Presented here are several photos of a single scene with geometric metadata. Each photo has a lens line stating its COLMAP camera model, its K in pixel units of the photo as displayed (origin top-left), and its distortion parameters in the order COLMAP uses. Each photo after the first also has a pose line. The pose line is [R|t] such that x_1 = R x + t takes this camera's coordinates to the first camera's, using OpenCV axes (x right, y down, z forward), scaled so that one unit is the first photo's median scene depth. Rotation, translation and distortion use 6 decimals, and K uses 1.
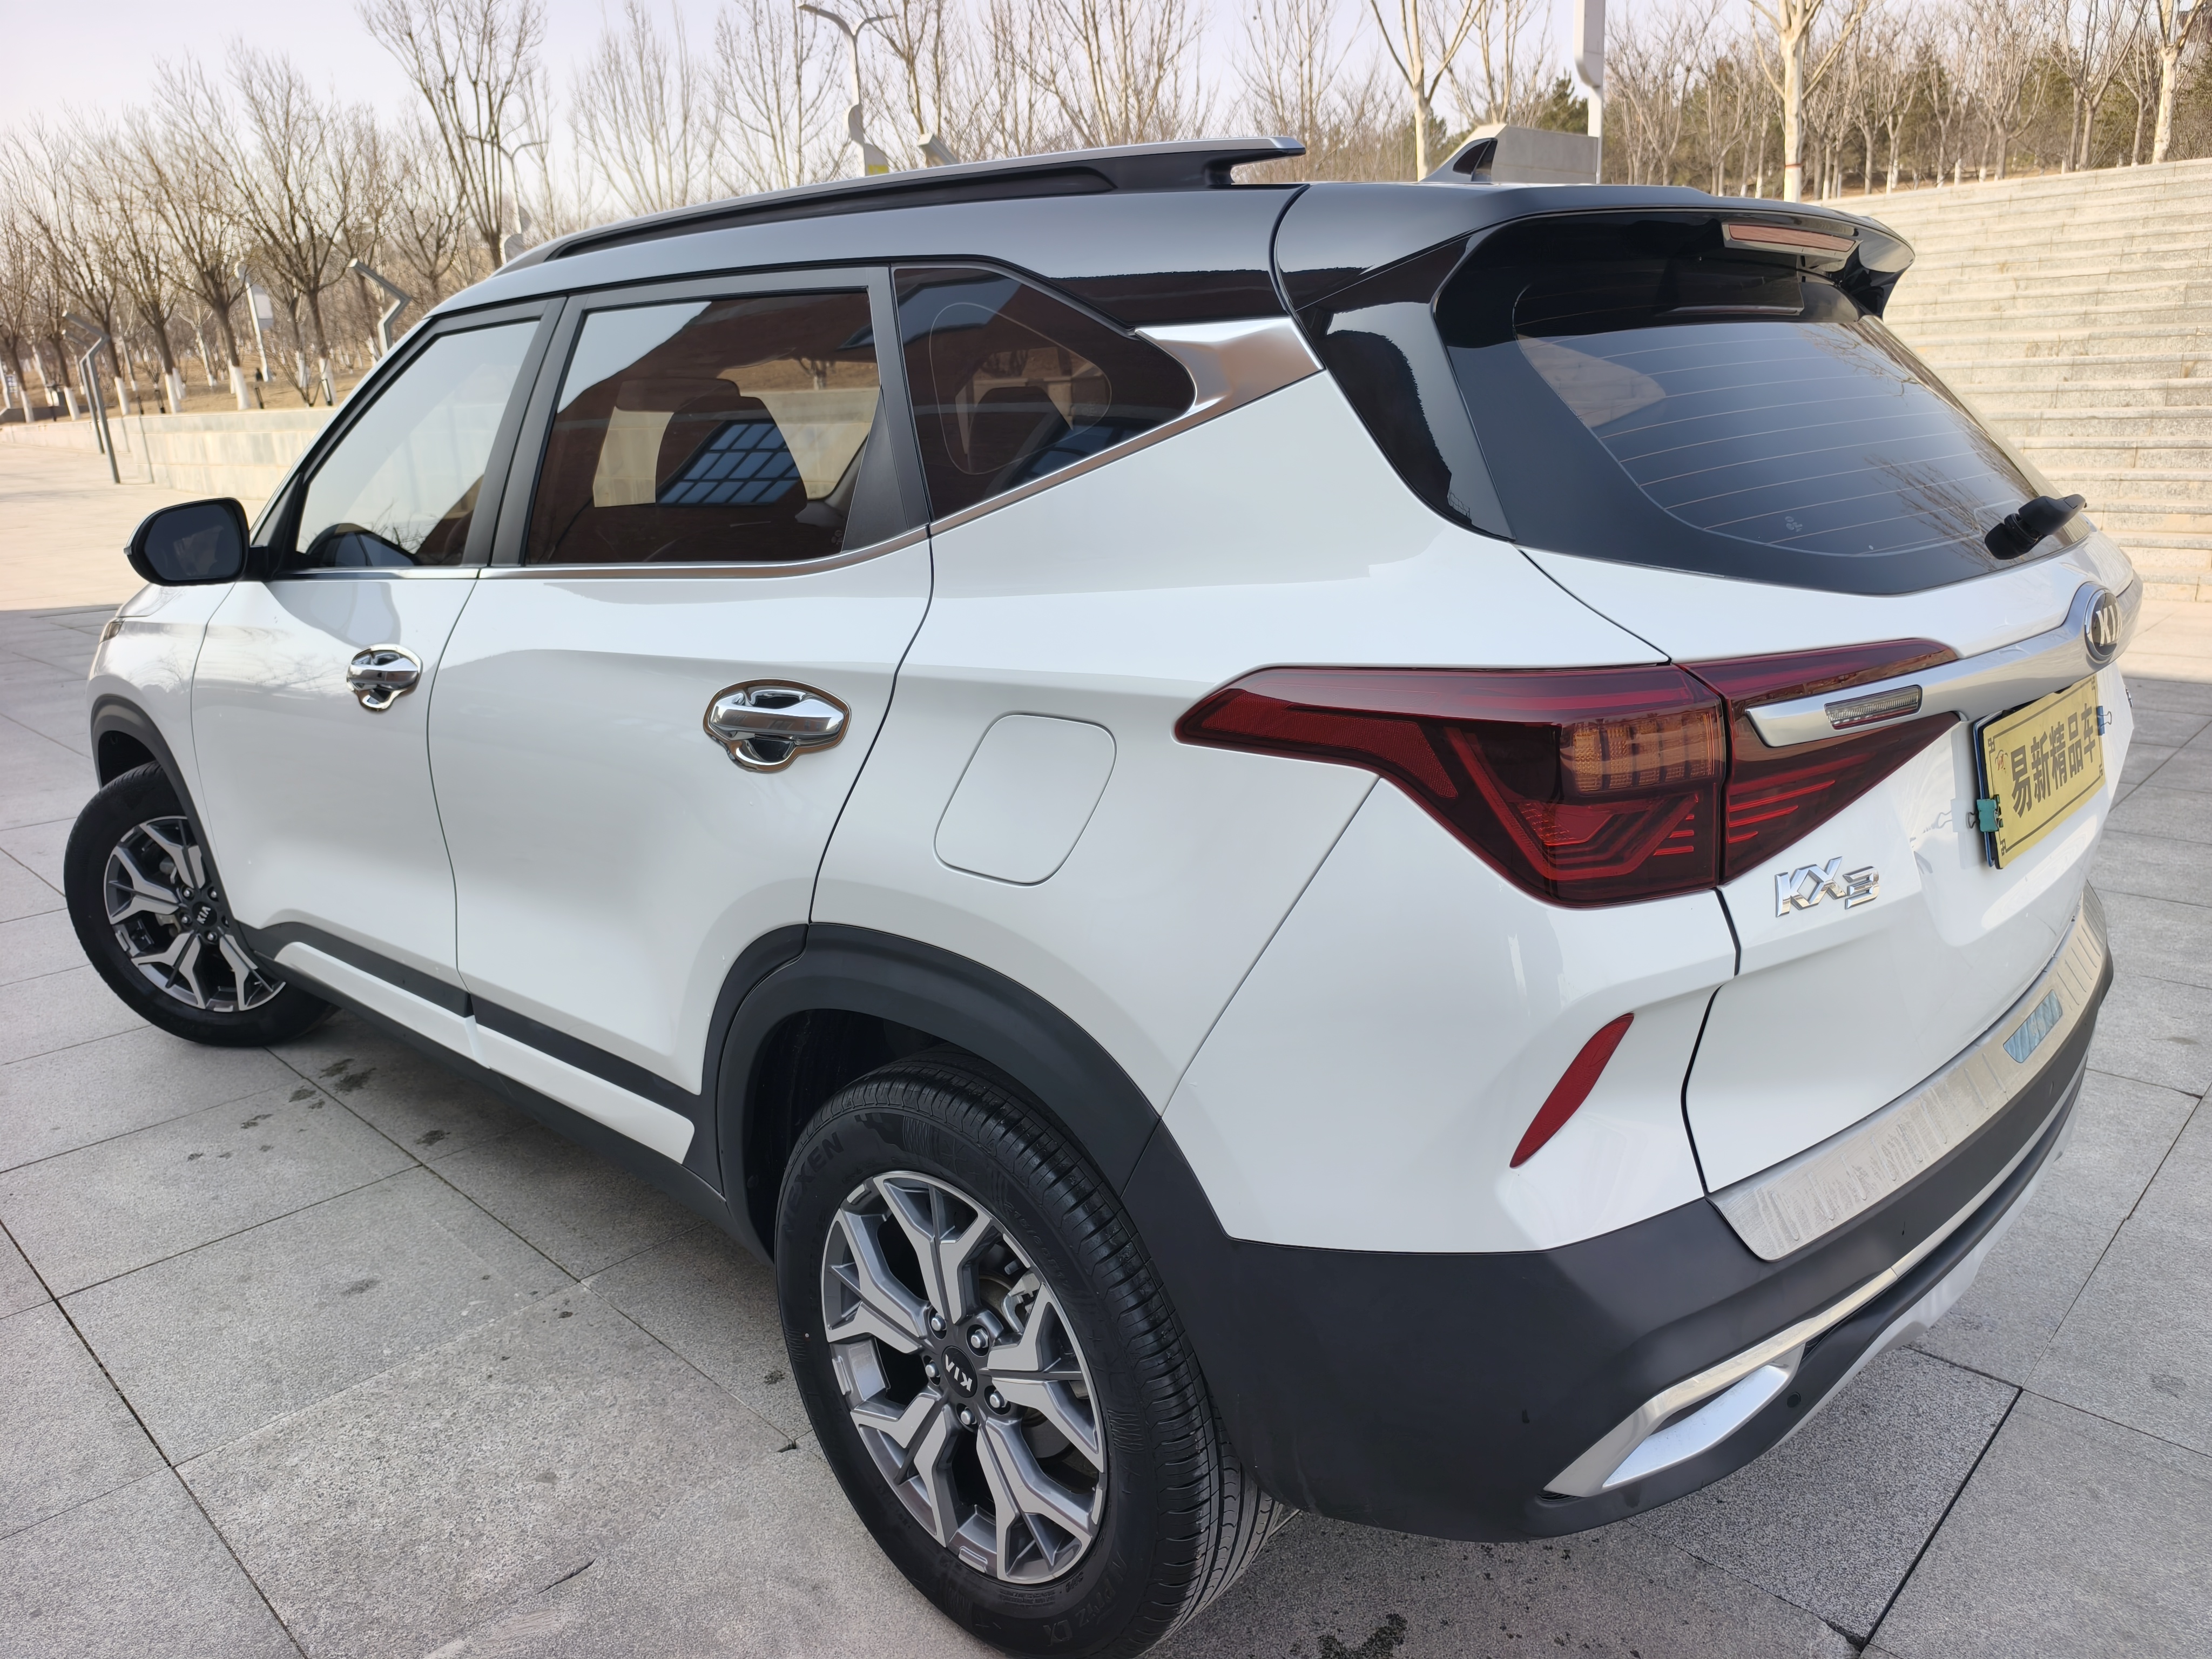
lens RADIAL K [[1451.6, 0, 1120.8], [0, 1451.6, 901.4], [0, 0, 1]] dist [0.002511, -0.020960]
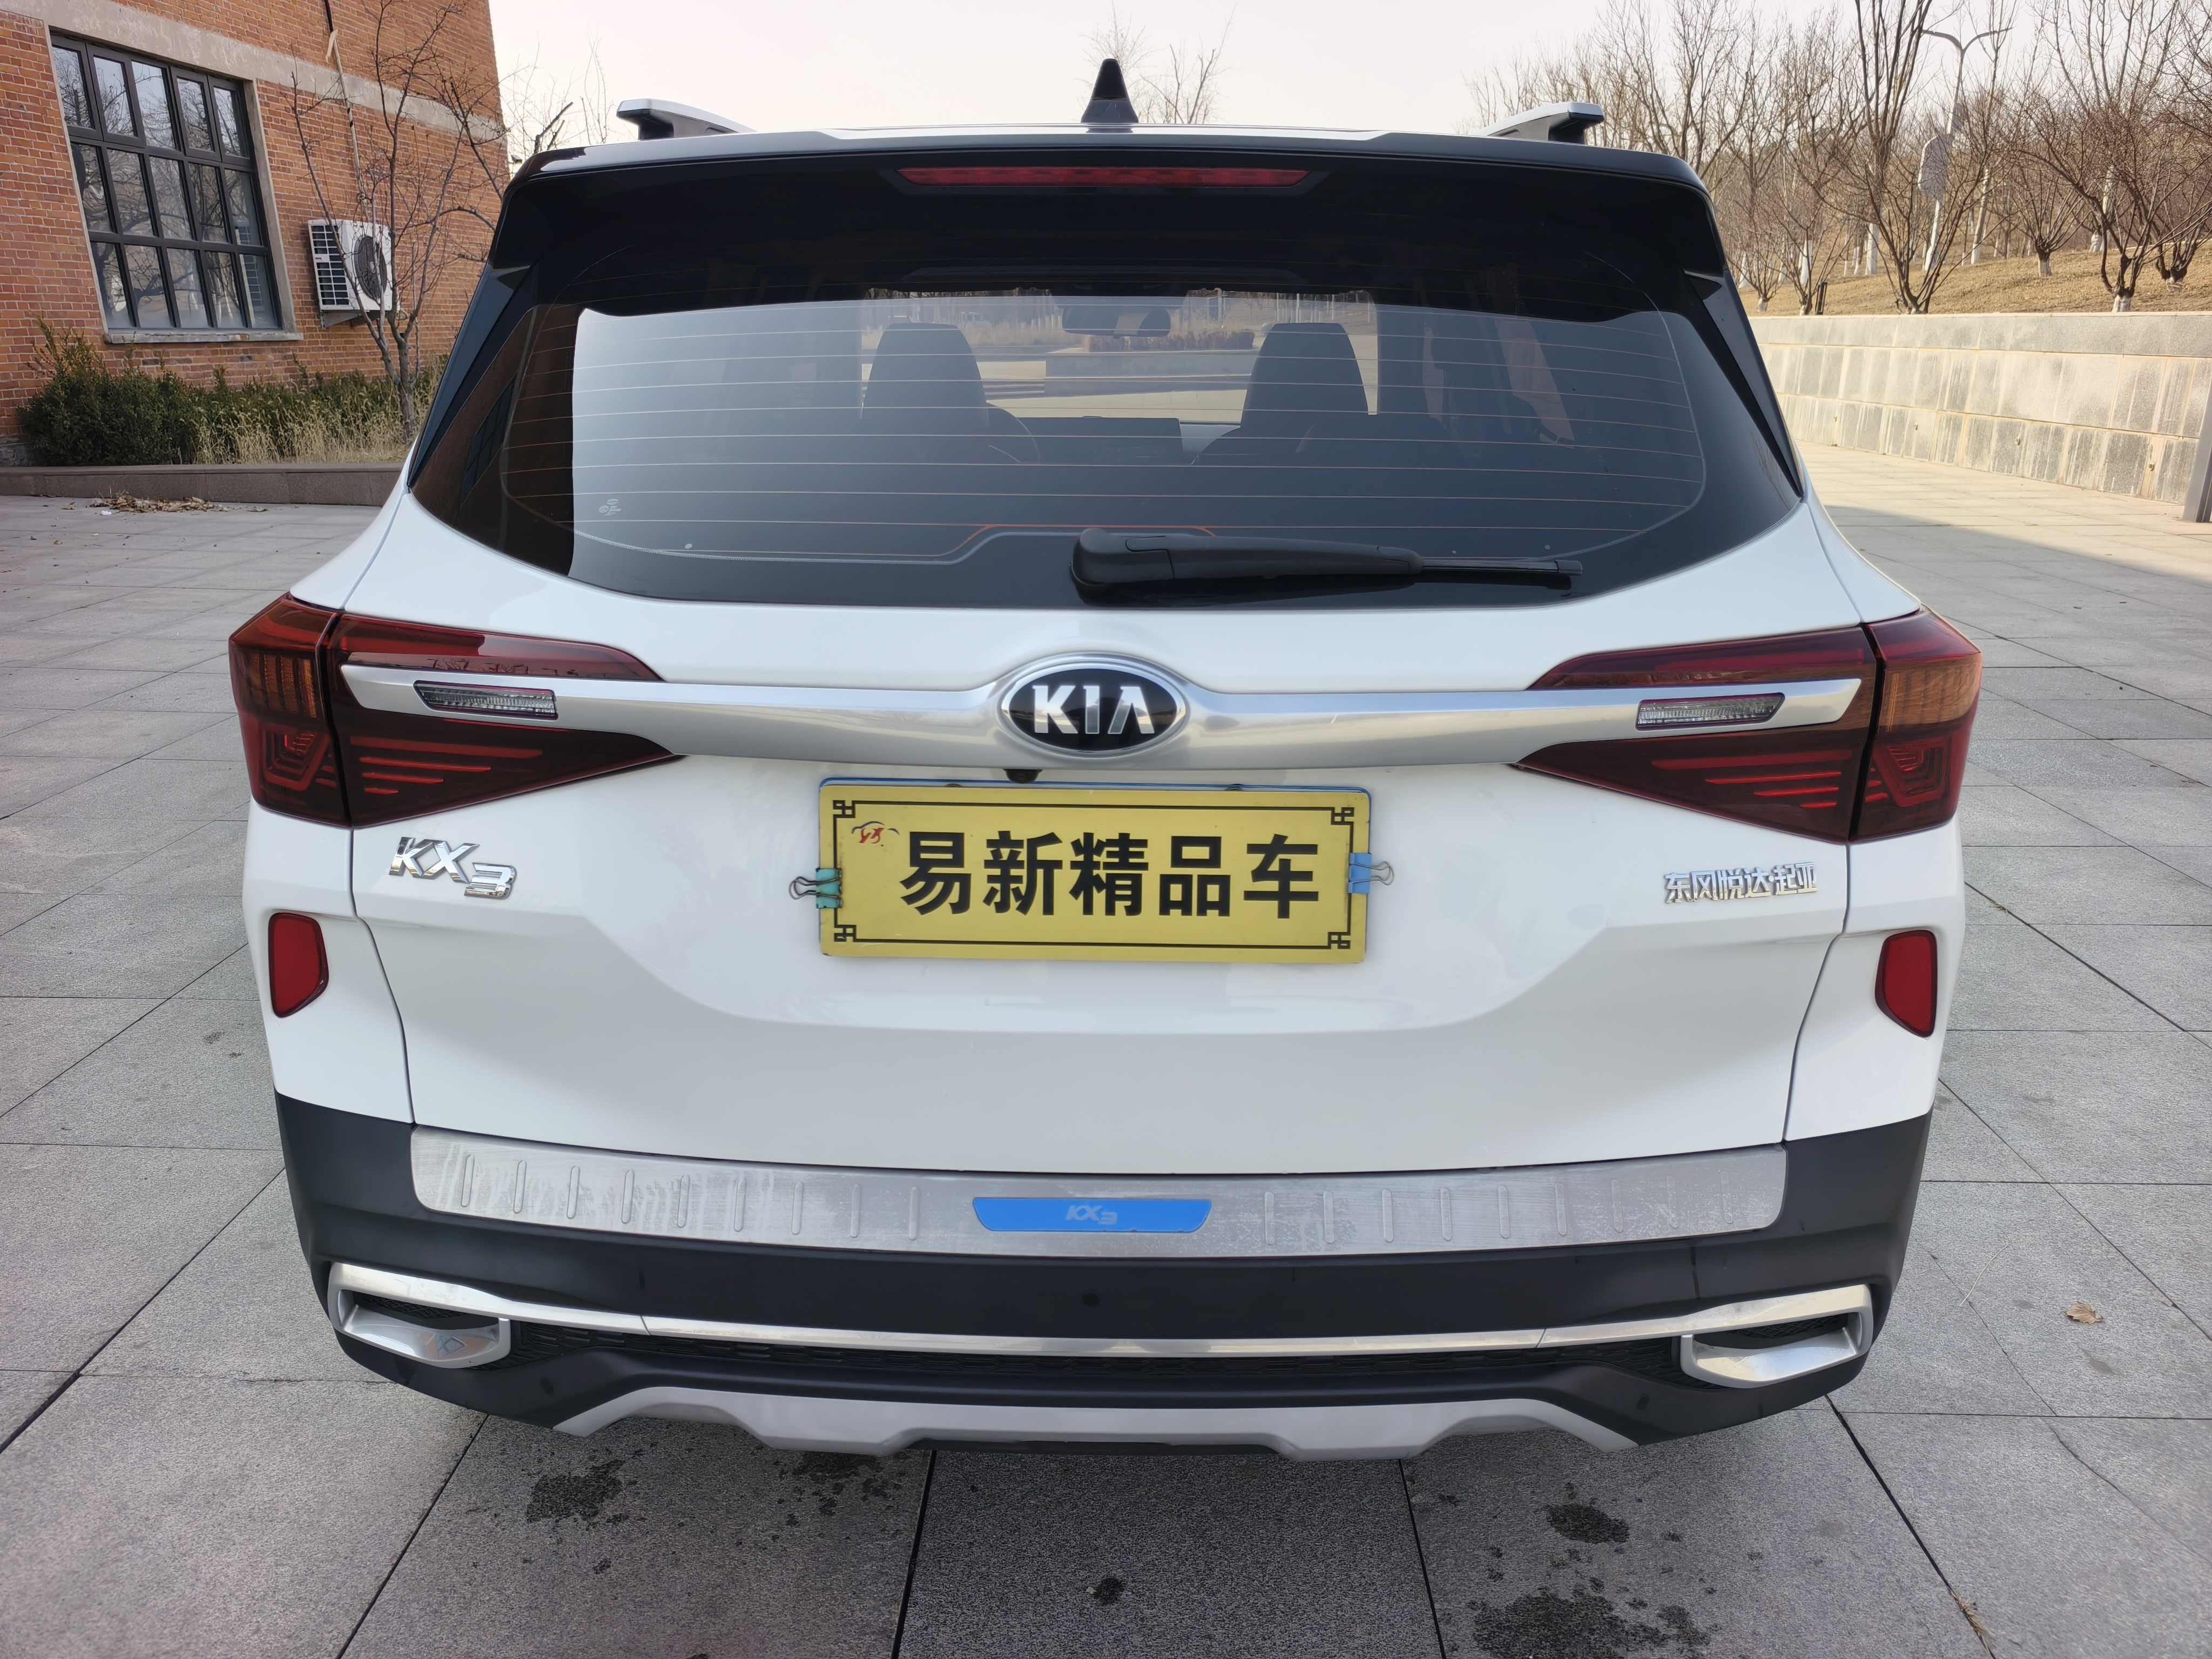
lens RADIAL K [[1451.6, 0, 1120.8], [0, 1451.6, 901.4], [0, 0, 1]] dist [0.002511, -0.020960]
pose [[0.666033, 0.291461, -0.686622, 1.240989], [-0.254893, 0.954020, 0.157718, -0.219468], [0.701020, 0.069970, 0.709701, 0.507202]]
